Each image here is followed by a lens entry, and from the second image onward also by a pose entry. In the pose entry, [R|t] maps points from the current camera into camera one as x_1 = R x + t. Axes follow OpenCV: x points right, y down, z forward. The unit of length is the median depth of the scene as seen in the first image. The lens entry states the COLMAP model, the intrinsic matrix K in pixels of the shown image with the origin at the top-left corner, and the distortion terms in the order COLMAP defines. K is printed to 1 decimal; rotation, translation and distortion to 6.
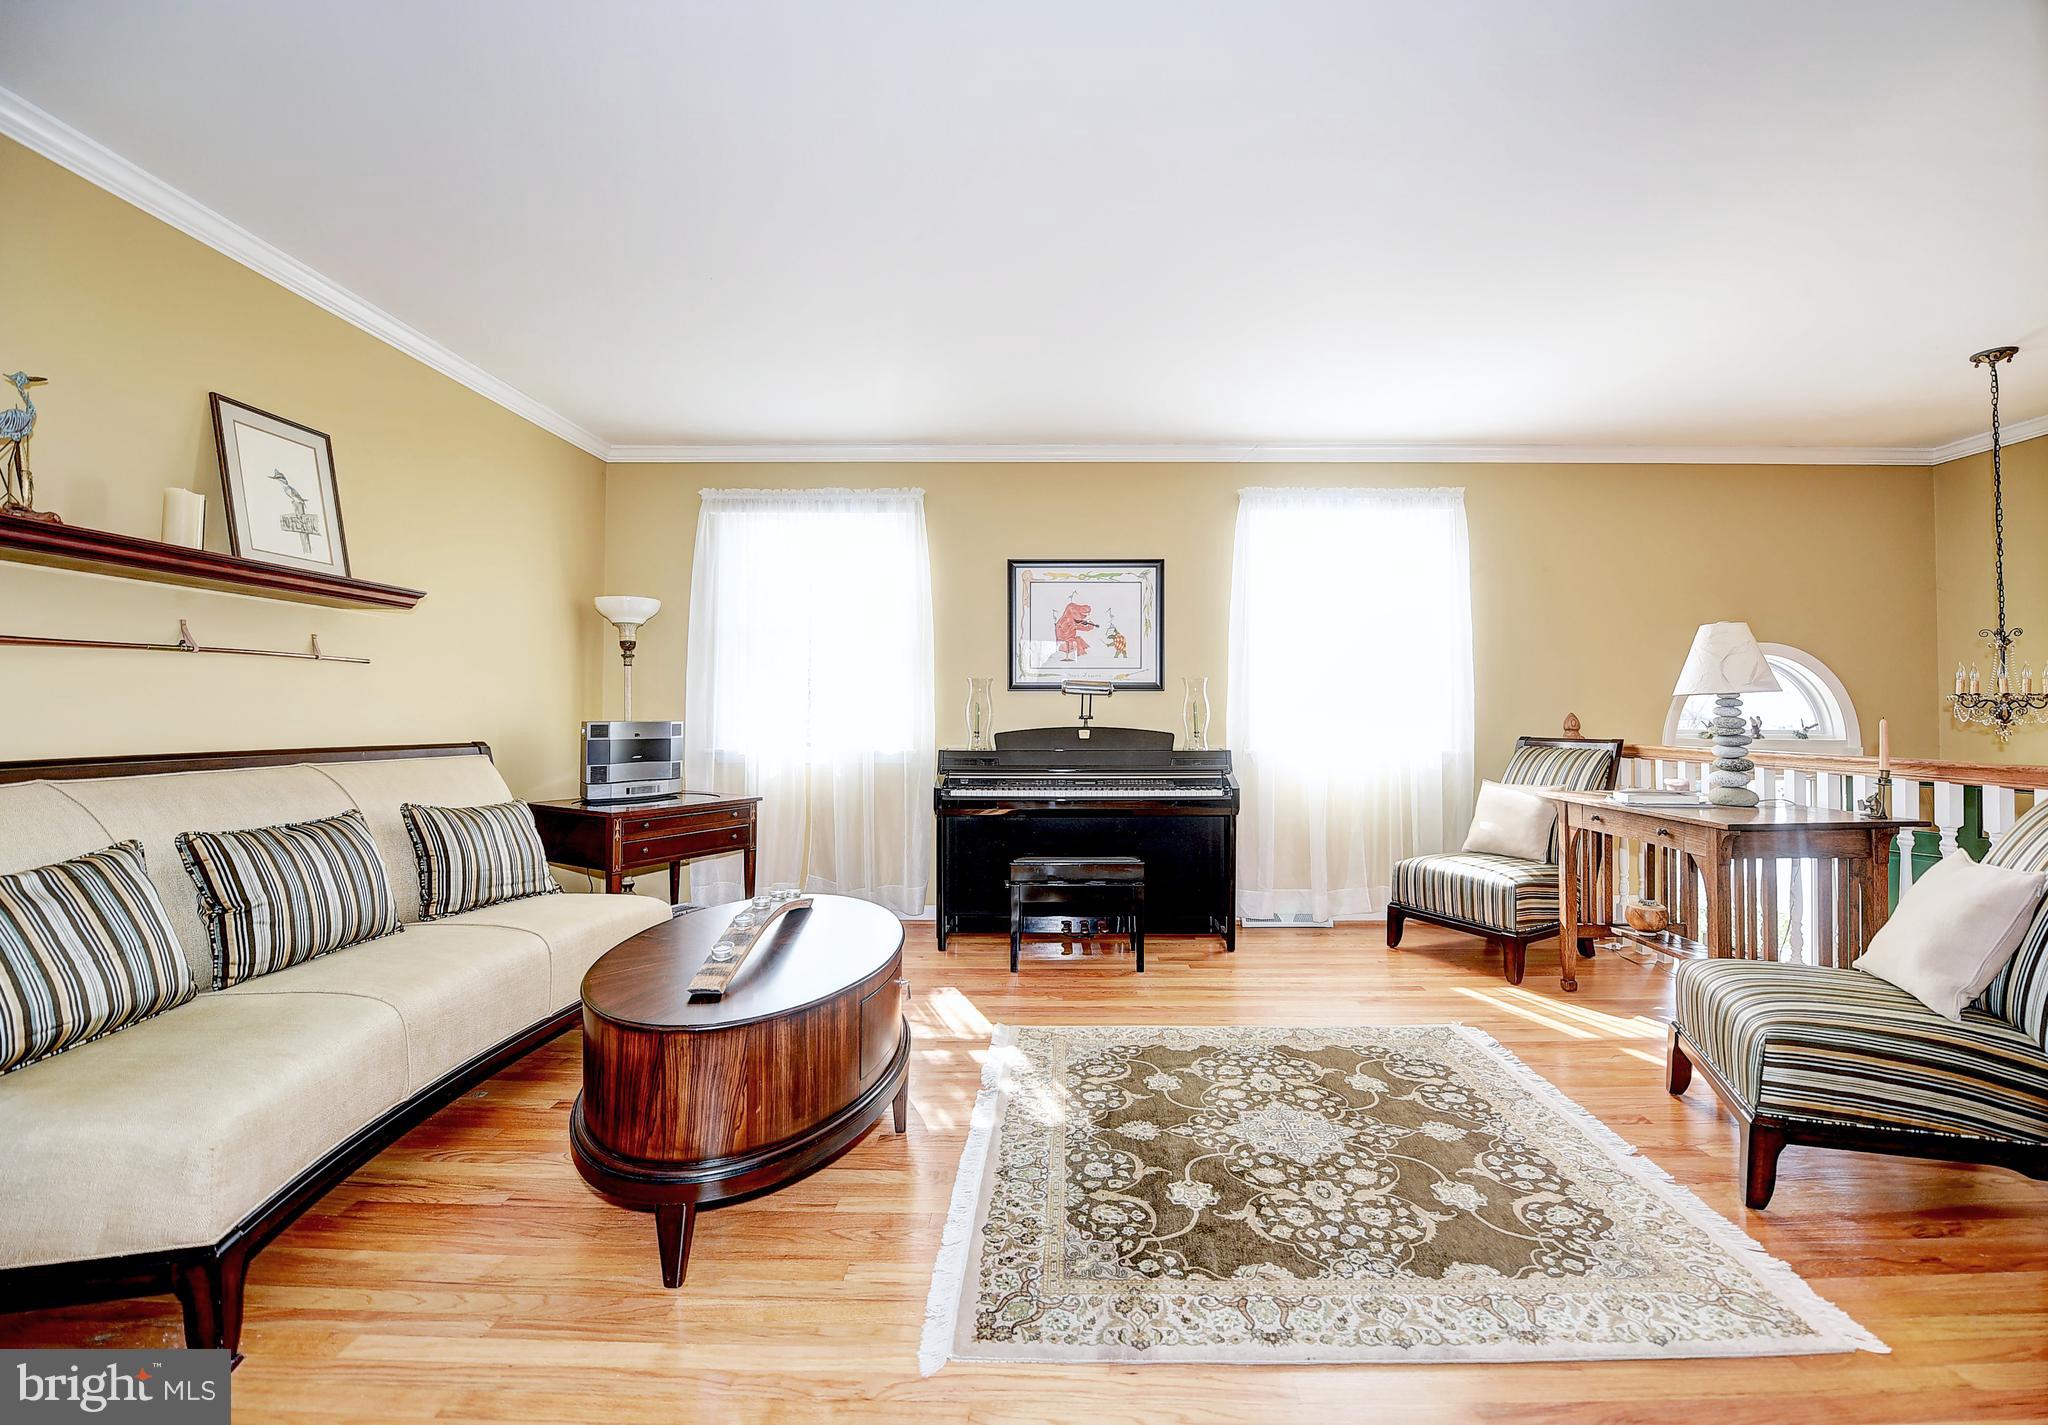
lens RADIAL K [[866.4, 0, 1054.7], [0, 866.4, 700.4], [0, 0, 1]] dist [-0.016755, -0.002804]
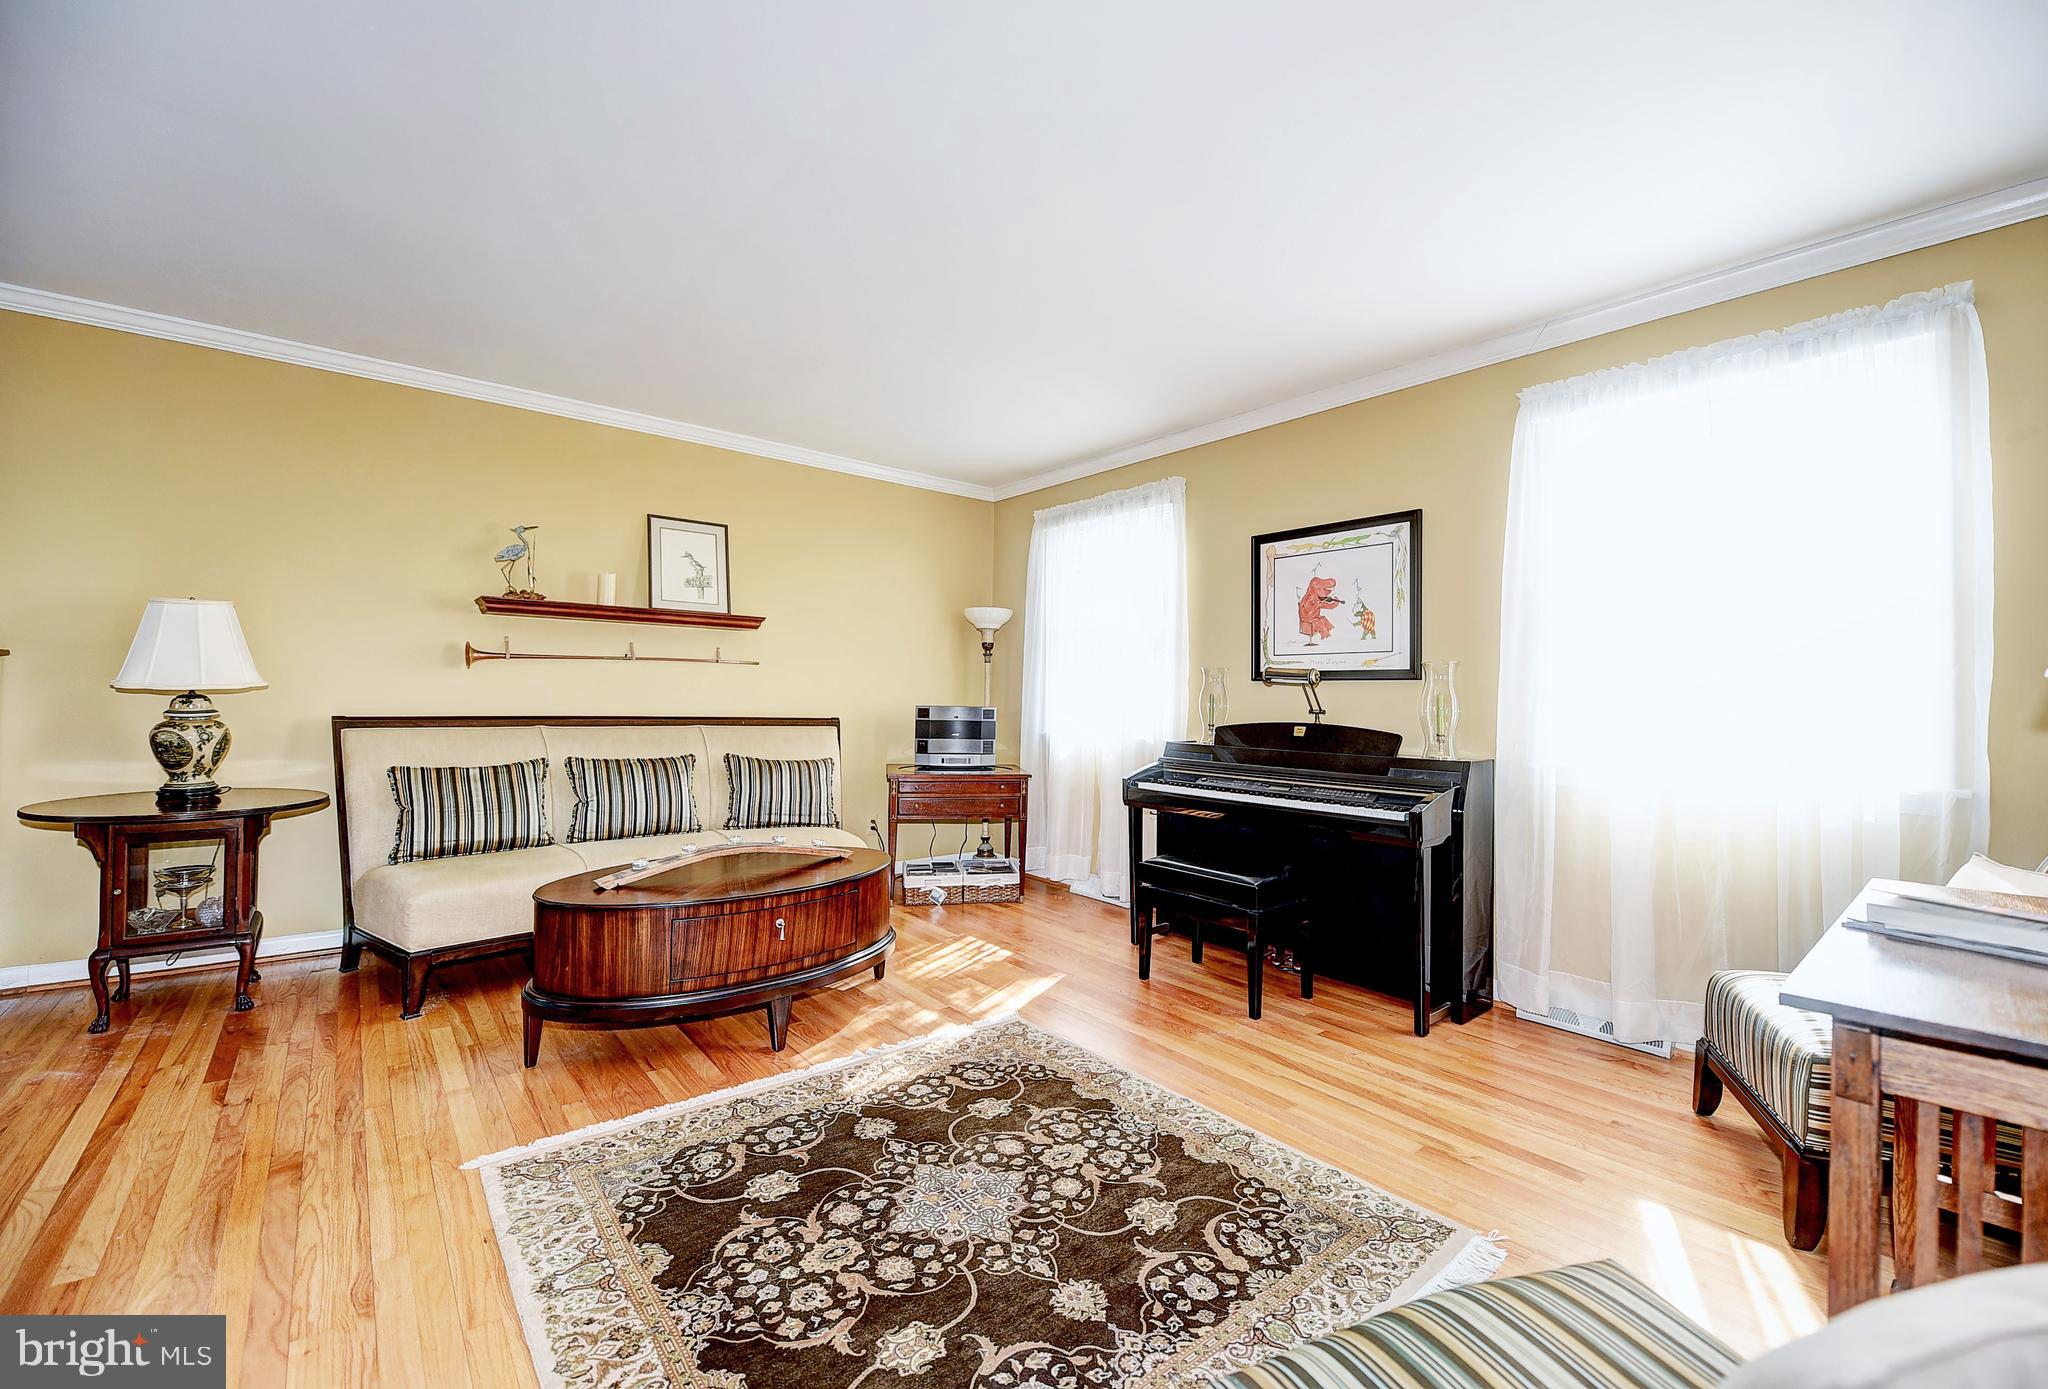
lens RADIAL K [[840.1, 0, 1043.1], [0, 840.1, 681.9], [0, 0, 1]] dist [-0.017705, -0.000576]
pose [[0.652982, -0.004205, -0.757362, 0.754925], [-0.007221, 0.999905, -0.011778, 0.002914], [0.757339, 0.013159, 0.652889, 0.418550]]
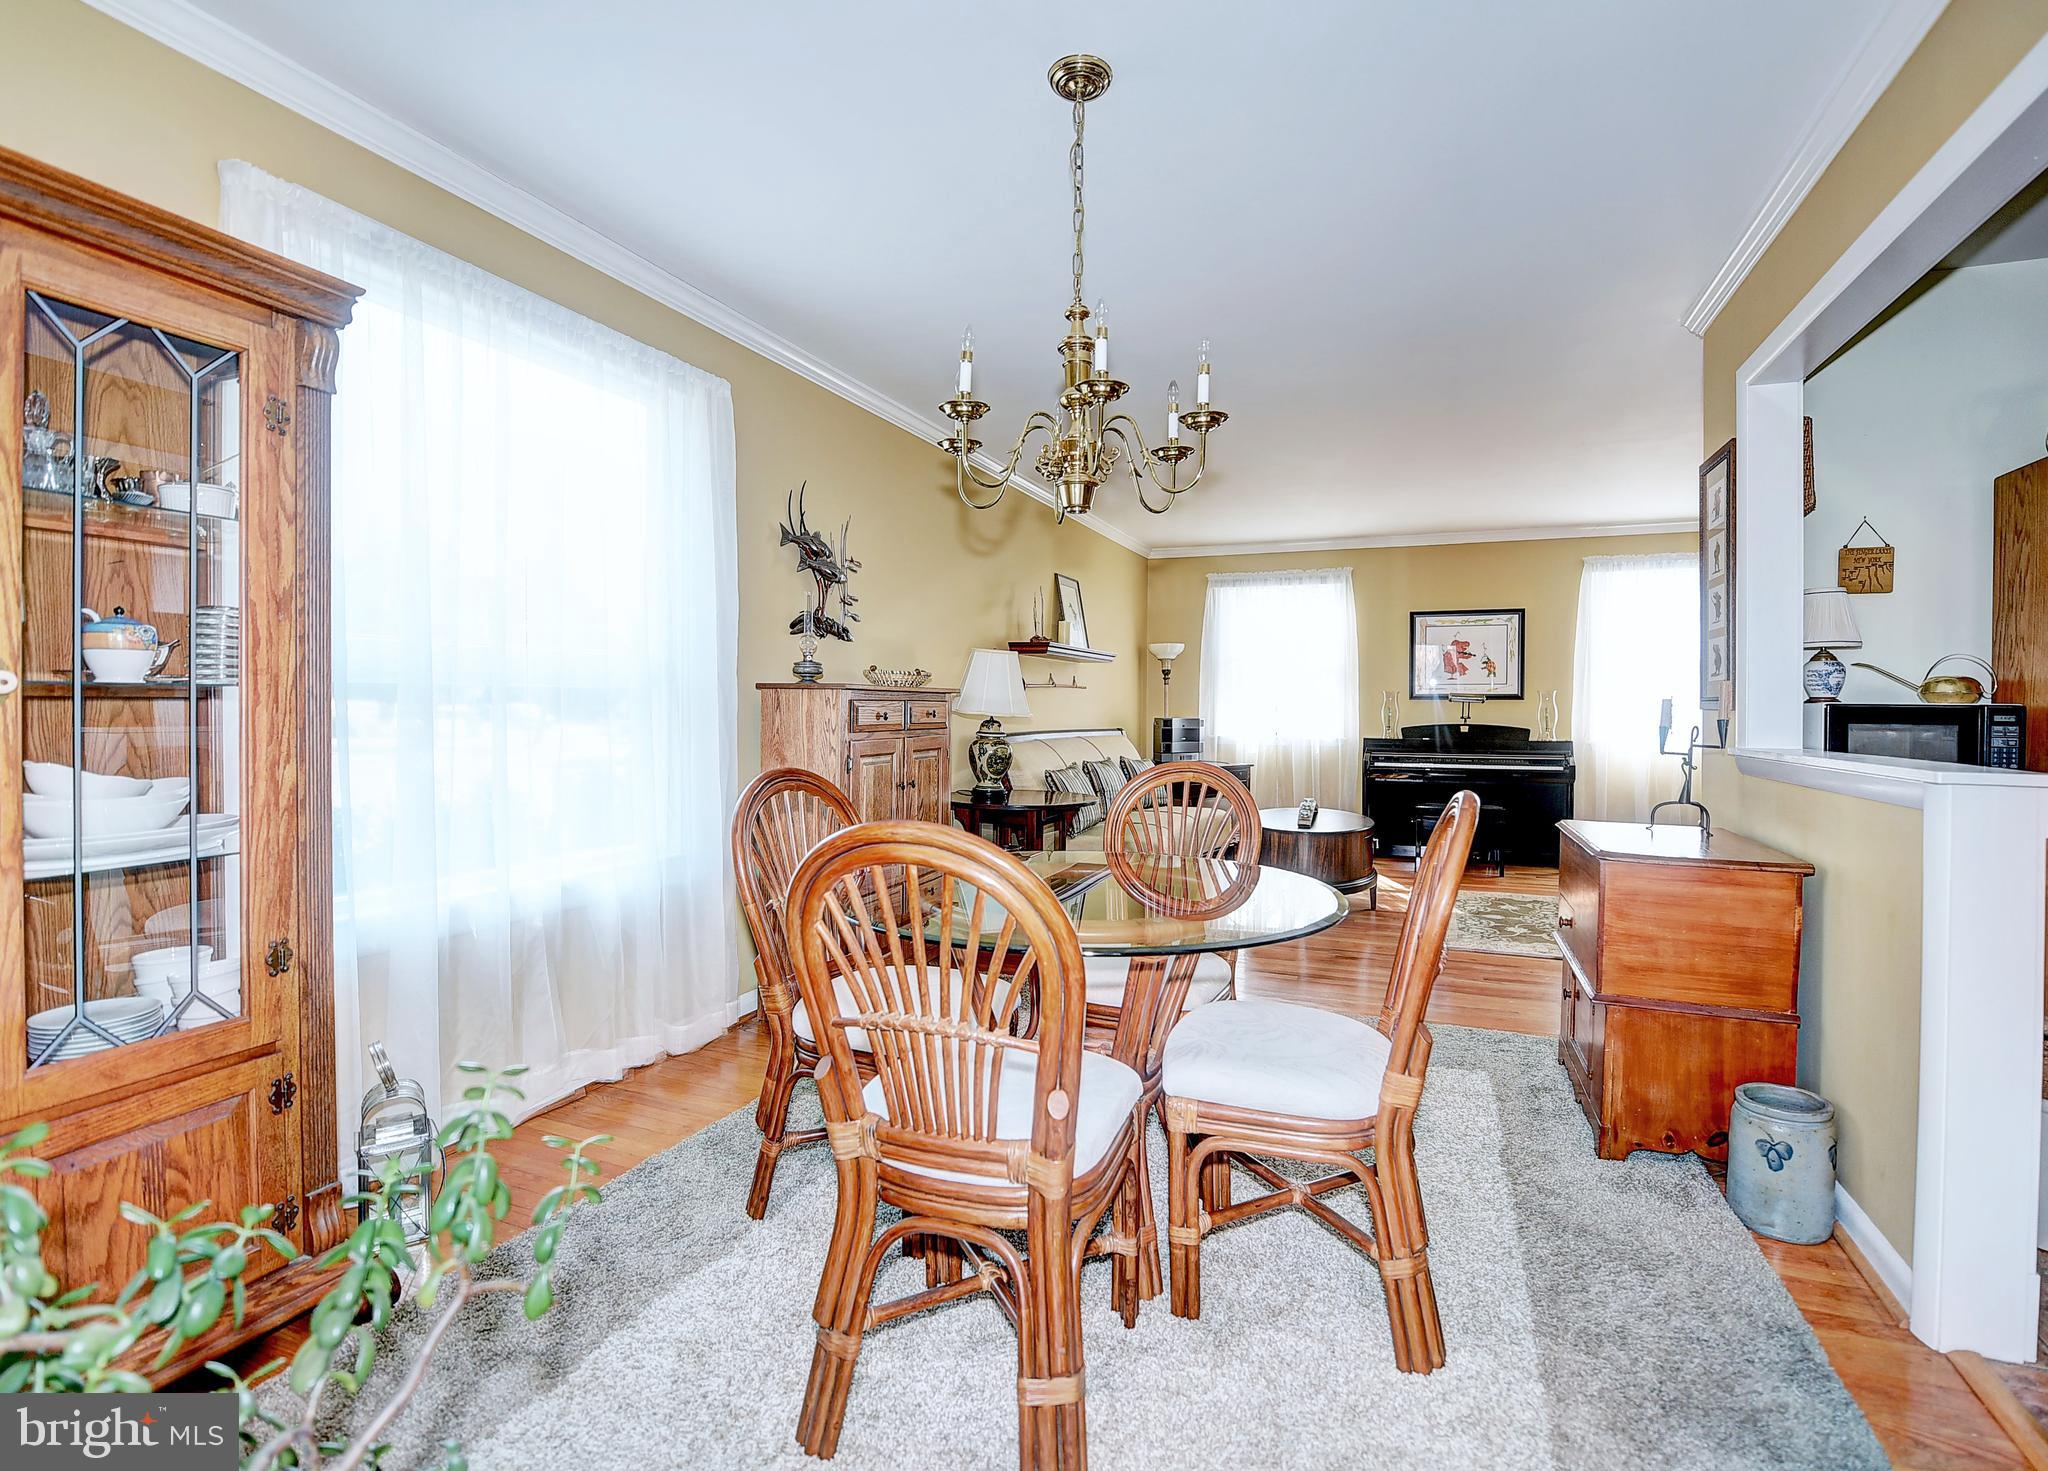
lens RADIAL K [[946.3, 0, 1076.3], [0, 946.3, 715.3], [0, 0, 1]] dist [-0.005199, -0.001549]
pose [[0.938240, 0.005339, -0.345944, -0.046661], [0.001384, 0.999815, 0.019184, -0.026233], [0.345982, -0.018478, 0.938059, -1.189249]]
